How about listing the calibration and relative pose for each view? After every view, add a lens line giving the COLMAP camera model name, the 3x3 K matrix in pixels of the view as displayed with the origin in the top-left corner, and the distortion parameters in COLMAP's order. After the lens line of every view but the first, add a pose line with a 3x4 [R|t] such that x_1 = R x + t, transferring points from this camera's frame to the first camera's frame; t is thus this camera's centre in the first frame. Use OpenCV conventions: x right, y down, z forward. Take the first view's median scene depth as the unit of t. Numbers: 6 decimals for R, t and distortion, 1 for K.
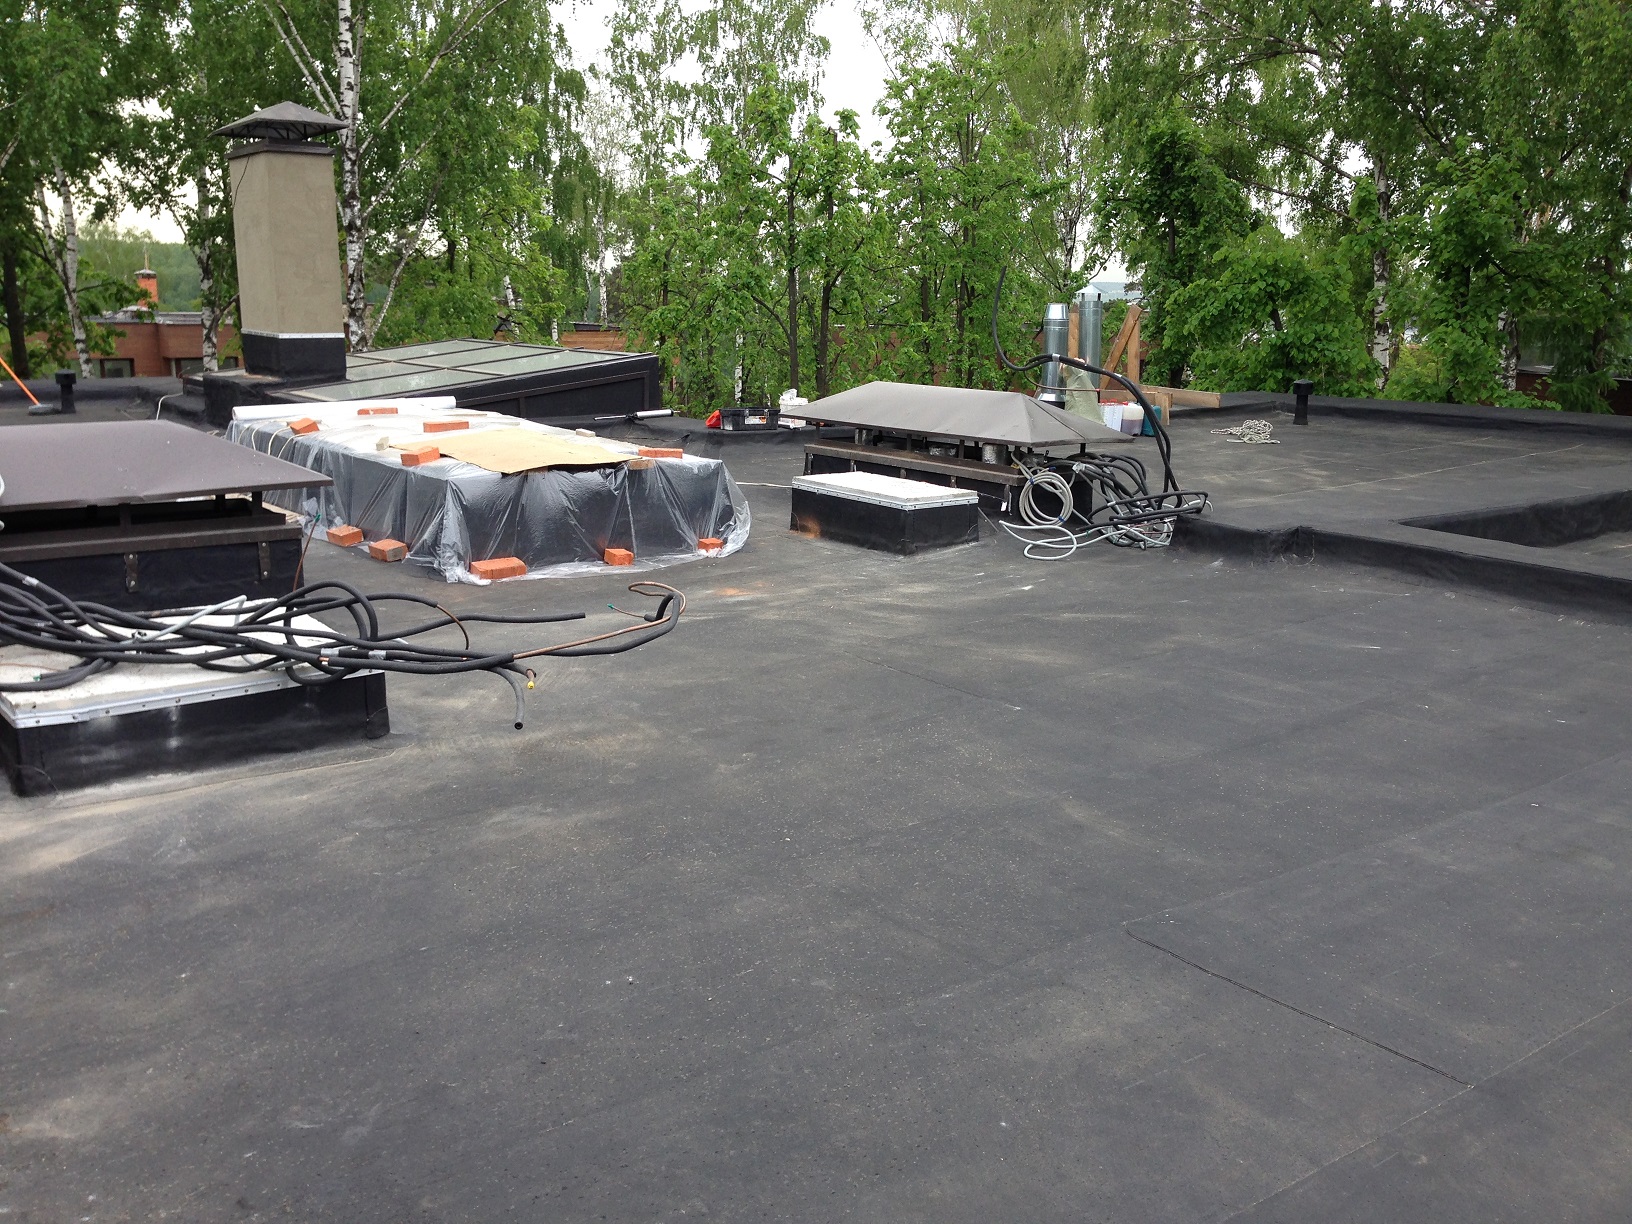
lens RADIAL K [[1509.1, 0, 816.0], [0, 1509.1, 612.0], [0, 0, 1]] dist [0.115507, -0.174789]
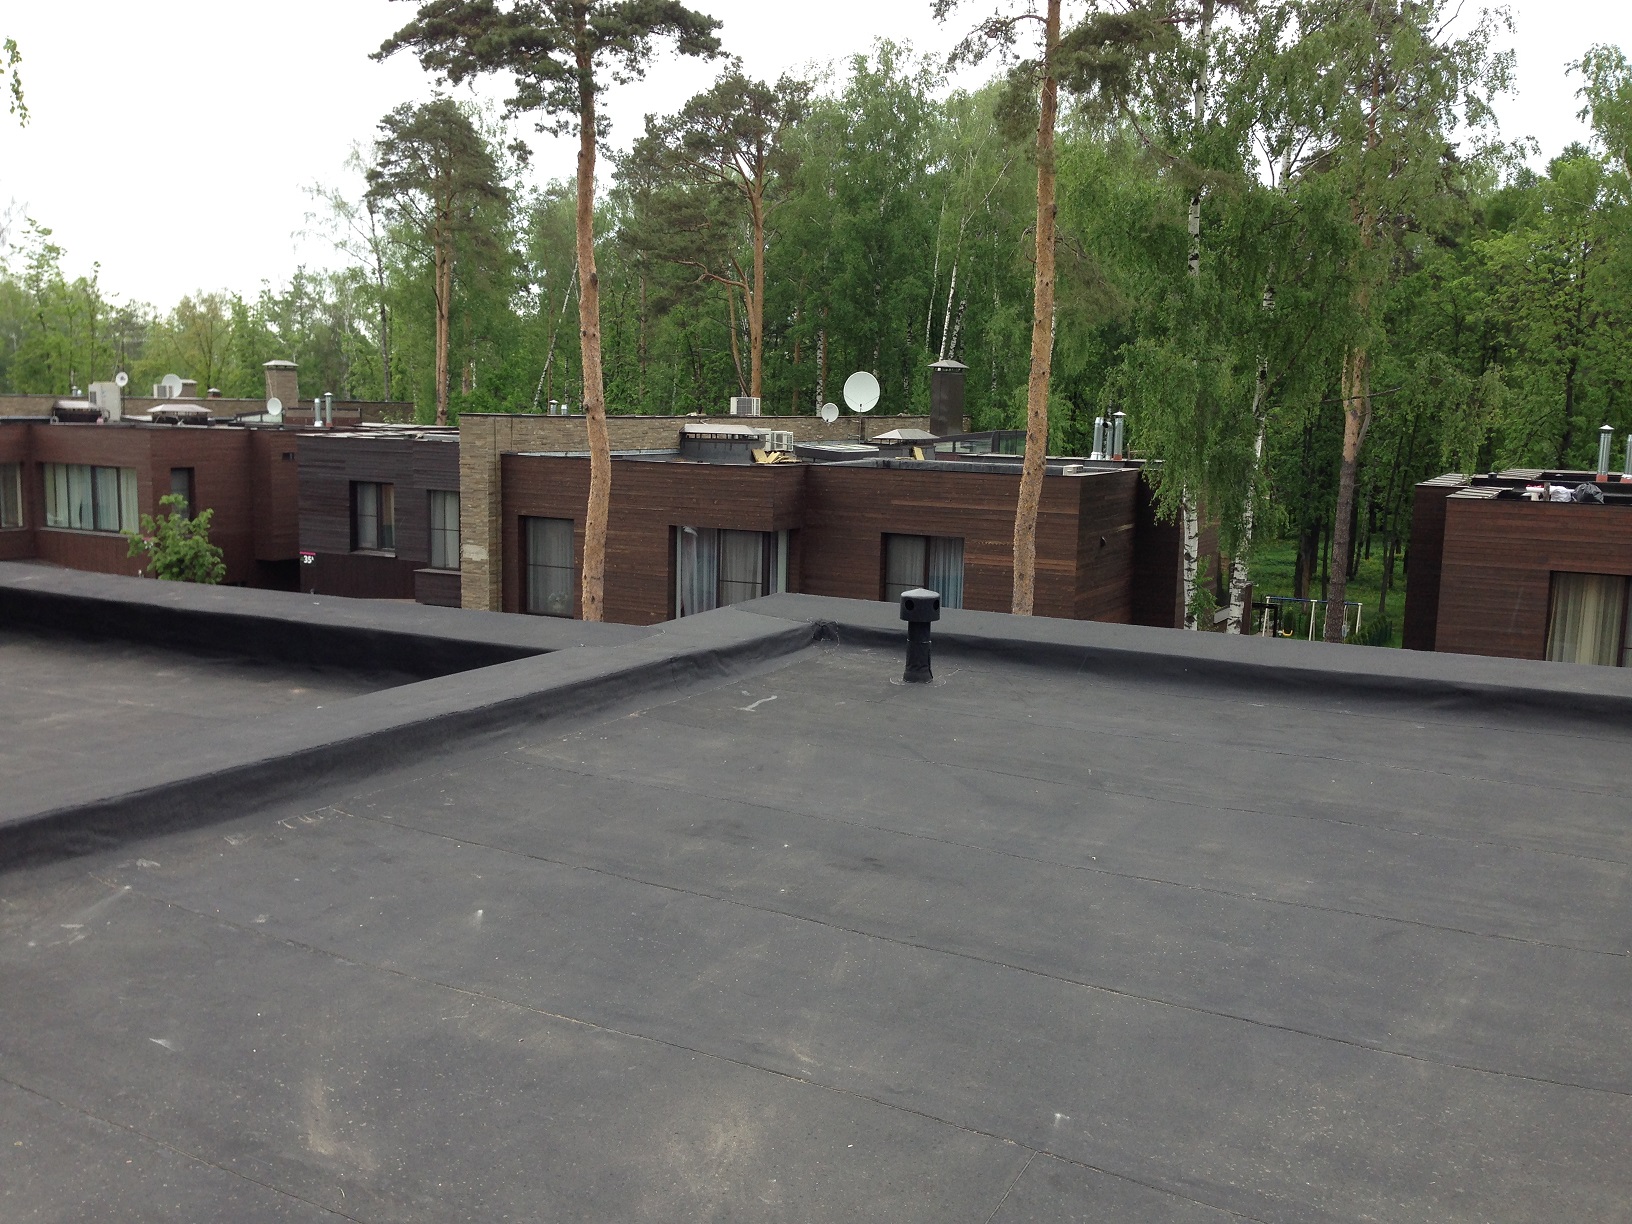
lens RADIAL K [[1509.1, 0, 816.0], [0, 1509.1, 612.0], [0, 0, 1]] dist [0.115507, -0.174789]
pose [[-0.450733, -0.143127, 0.881110, -0.371434], [0.161579, 0.957676, 0.238220, -0.328122], [-0.877914, 0.249742, -0.408530, 1.525742]]
